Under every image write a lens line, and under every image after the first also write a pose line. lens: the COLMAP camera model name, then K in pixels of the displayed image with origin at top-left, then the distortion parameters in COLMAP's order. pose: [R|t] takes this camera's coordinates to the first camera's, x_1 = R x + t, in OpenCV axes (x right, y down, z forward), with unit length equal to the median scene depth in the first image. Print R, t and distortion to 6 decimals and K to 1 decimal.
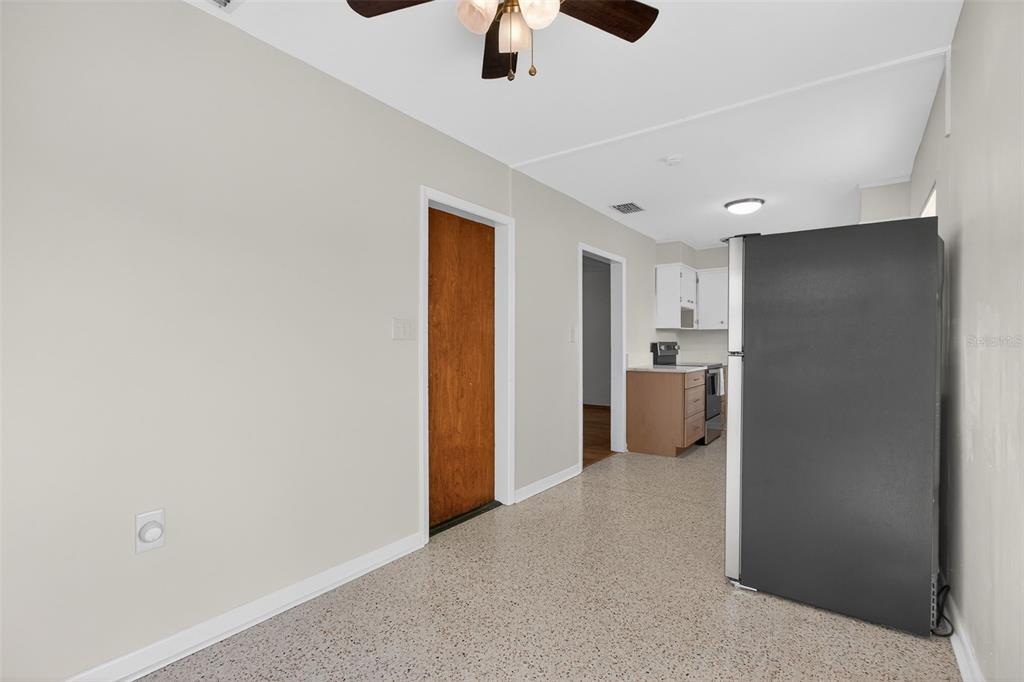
lens RADIAL K [[479.0, 0, 519.2], [0, 479.0, 341.3], [0, 0, 1]] dist [-0.004126, 0.007124]
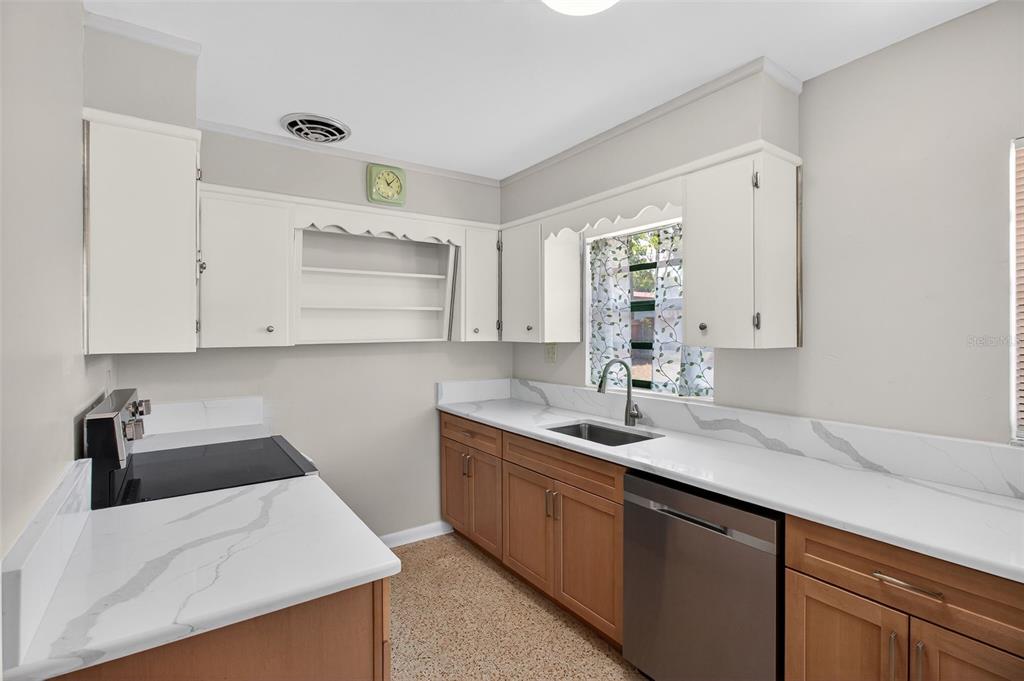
lens RADIAL K [[475.8, 0, 513.3], [0, 475.8, 331.0], [0, 0, 1]] dist [-0.018740, 0.007107]
pose [[0.334655, 0.001768, 0.942339, 0.147535], [-0.000002, 0.999998, -0.001876, -0.046678], [-0.942341, 0.000626, 0.334654, 0.832203]]
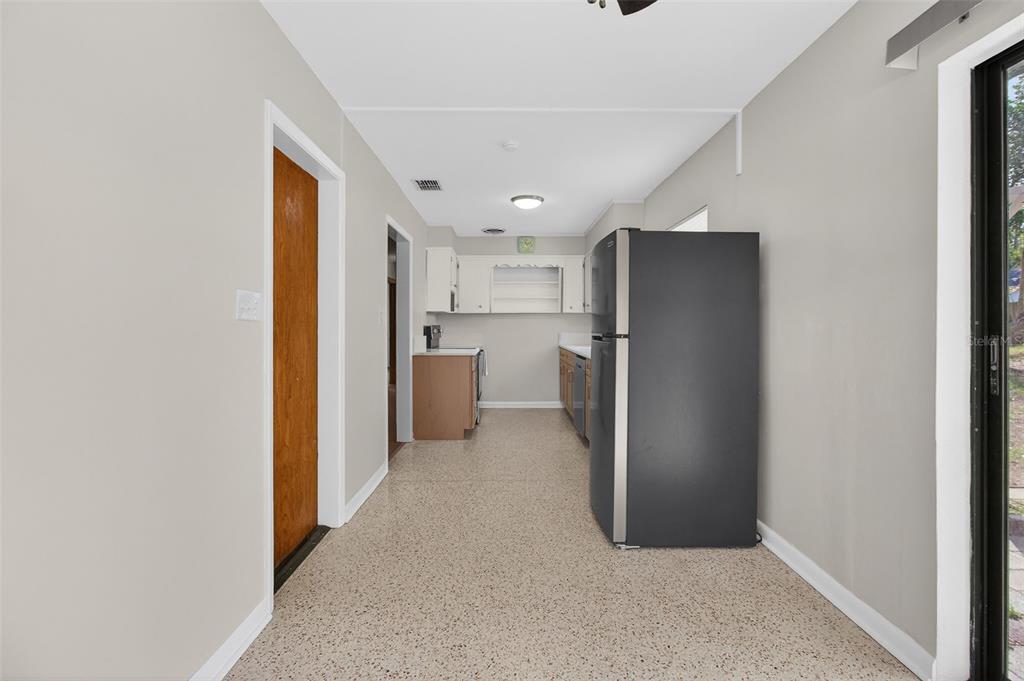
lens RADIAL K [[475.2, 0, 514.7], [0, 475.2, 325.7], [0, 0, 1]] dist [-0.017850, 0.009417]
pose [[0.805191, 0.001117, 0.593014, -0.175888], [-0.002779, 0.999994, 0.001889, 0.000227], [-0.593009, -0.003170, 0.805190, 0.125208]]
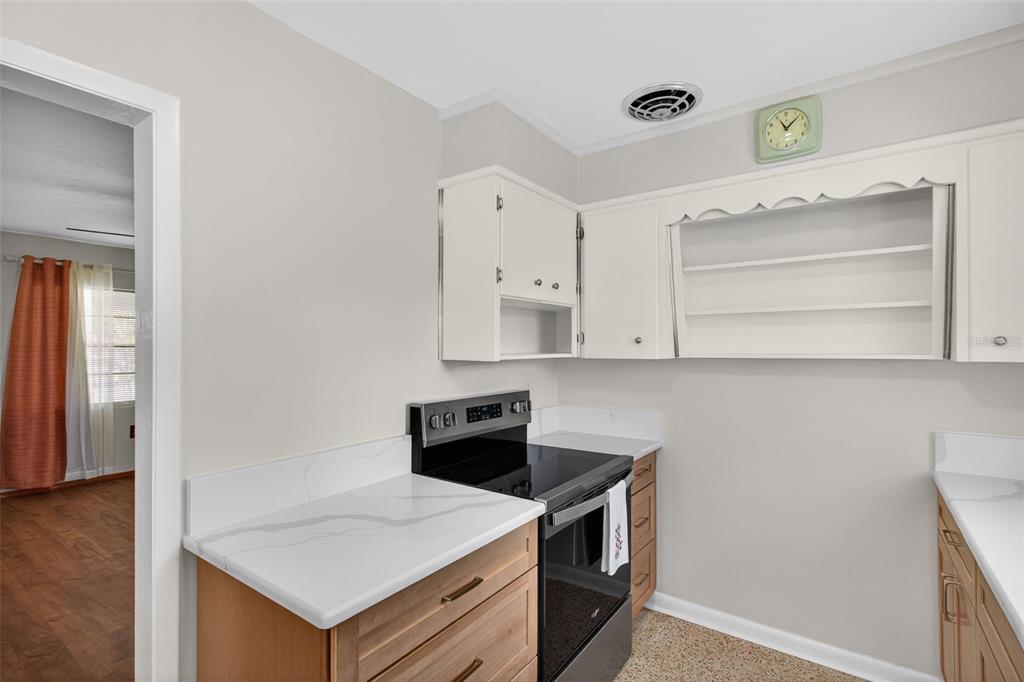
lens RADIAL K [[481.1, 0, 511.9], [0, 481.1, 345.0], [0, 0, 1]] dist [-0.001511, 0.000041]
pose [[0.999998, -0.000276, -0.001760, 0.403127], [0.000279, 0.999998, 0.001967, -0.046330], [0.001759, -0.001967, 0.999997, 0.769308]]
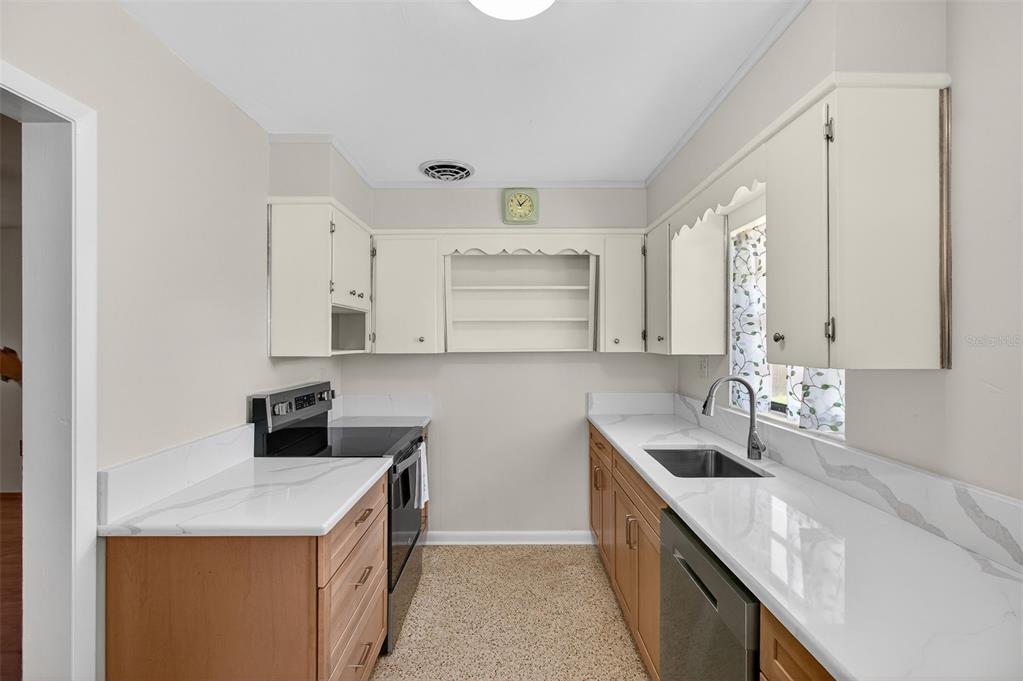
lens RADIAL K [[478.5, 0, 518.7], [0, 478.5, 340.8], [0, 0, 1]] dist [-0.004126, 0.007124]
pose [[0.804740, 0.001864, 0.593625, 0.260551], [-0.003000, 0.999995, 0.000926, -0.048774], [-0.593620, -0.002526, 0.804741, 0.669331]]
